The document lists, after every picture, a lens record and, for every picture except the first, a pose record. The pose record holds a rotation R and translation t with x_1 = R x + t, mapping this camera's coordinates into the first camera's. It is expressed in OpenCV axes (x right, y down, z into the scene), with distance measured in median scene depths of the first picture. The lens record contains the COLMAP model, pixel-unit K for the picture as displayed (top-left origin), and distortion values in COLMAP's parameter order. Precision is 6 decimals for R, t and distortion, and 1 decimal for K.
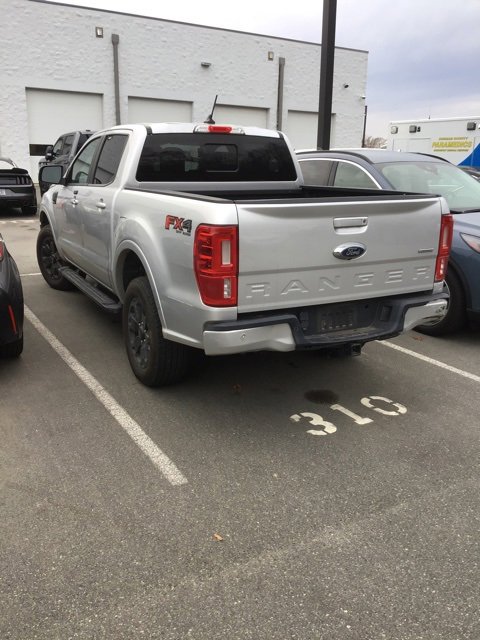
lens RADIAL K [[596.9, 0, 241.5], [0, 596.9, 303.1], [0, 0, 1]] dist [0.117551, -0.165504]
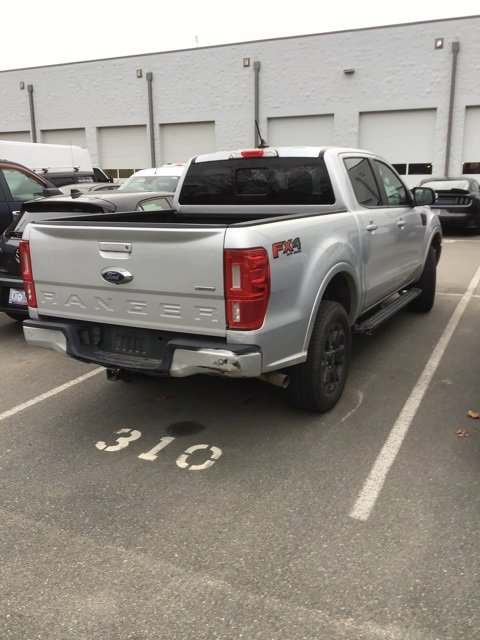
lens RADIAL K [[596.9, 0, 241.5], [0, 596.9, 303.1], [0, 0, 1]] dist [0.117551, -0.165504]
pose [[0.520971, 0.145576, -0.841069, 1.053479], [-0.169555, 0.983363, 0.065180, -0.131351], [0.836565, 0.108651, 0.536987, 0.588807]]
